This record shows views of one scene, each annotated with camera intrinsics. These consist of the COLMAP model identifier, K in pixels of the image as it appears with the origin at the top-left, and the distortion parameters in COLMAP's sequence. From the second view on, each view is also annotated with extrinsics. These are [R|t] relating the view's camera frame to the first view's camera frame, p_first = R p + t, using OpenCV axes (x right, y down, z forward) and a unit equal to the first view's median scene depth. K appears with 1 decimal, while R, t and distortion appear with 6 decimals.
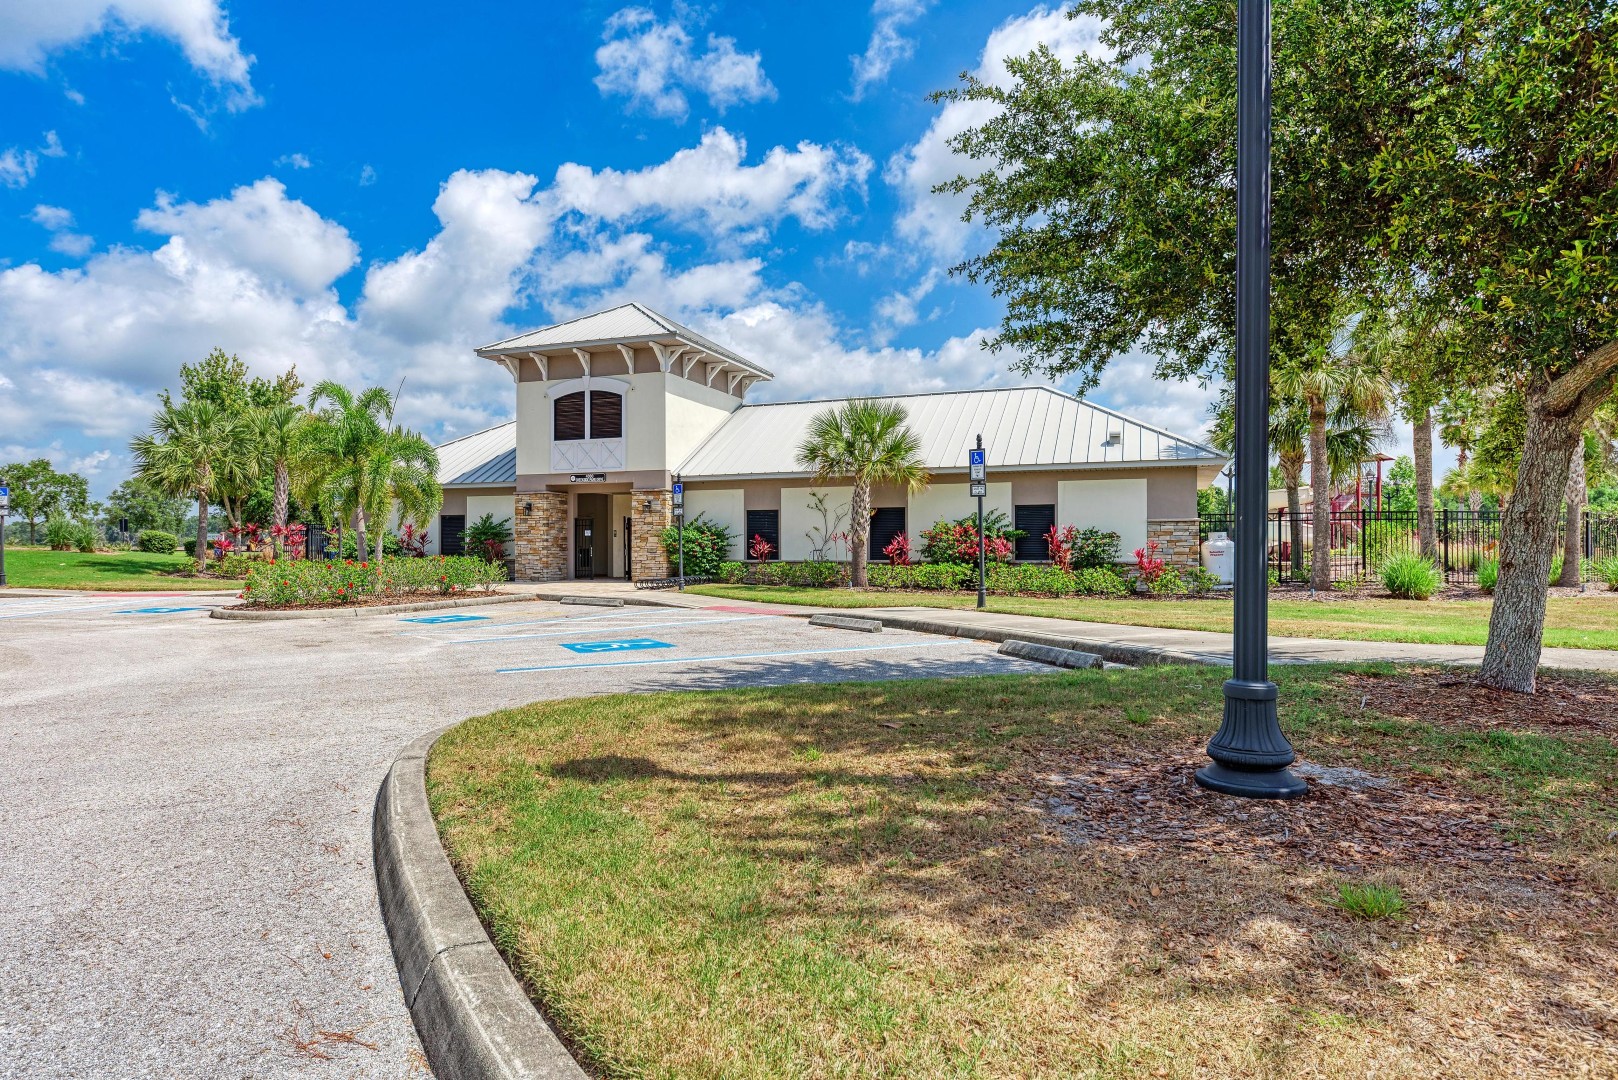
lens RADIAL K [[965.7, 0, 807.6], [0, 965.7, 544.1], [0, 0, 1]] dist [-0.005969, -0.000954]
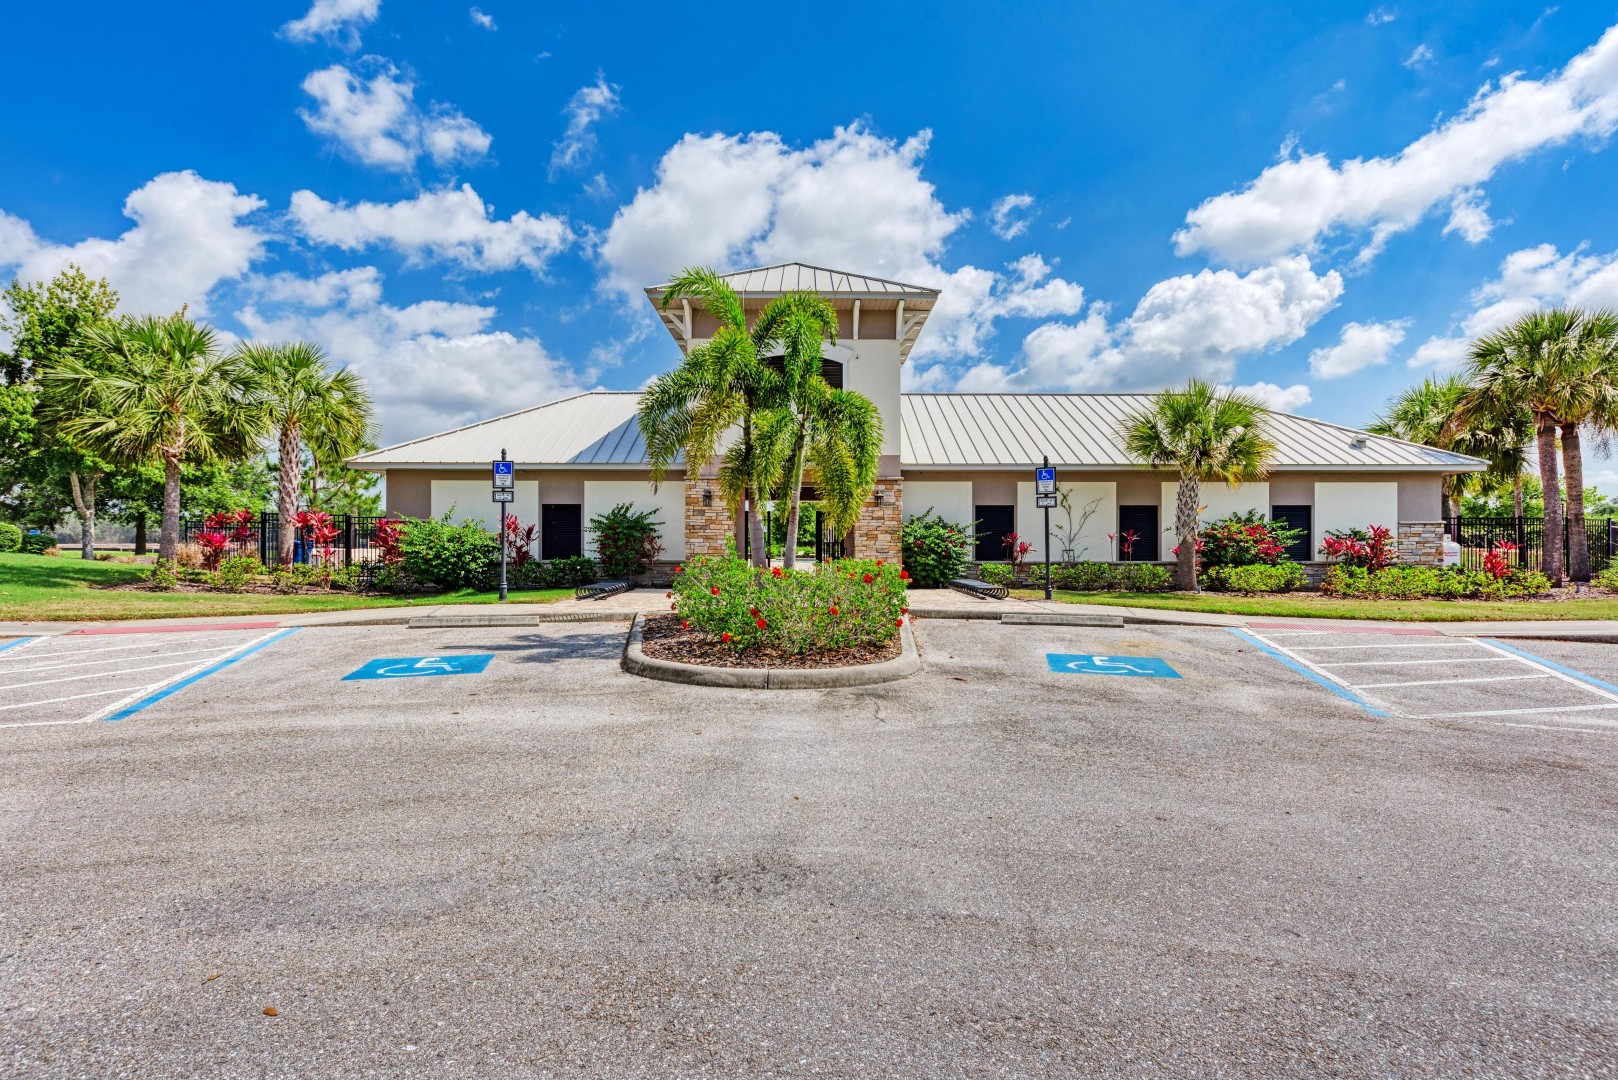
lens RADIAL K [[722.2, 0, 810.1], [0, 722.2, 538.0], [0, 0, 1]] dist [0.005309, 0.000379]
pose [[0.928165, 0.004329, 0.372143, -0.431921], [-0.004161, 0.999991, -0.001256, -0.002992], [-0.372145, -0.000383, 0.928175, 0.414783]]
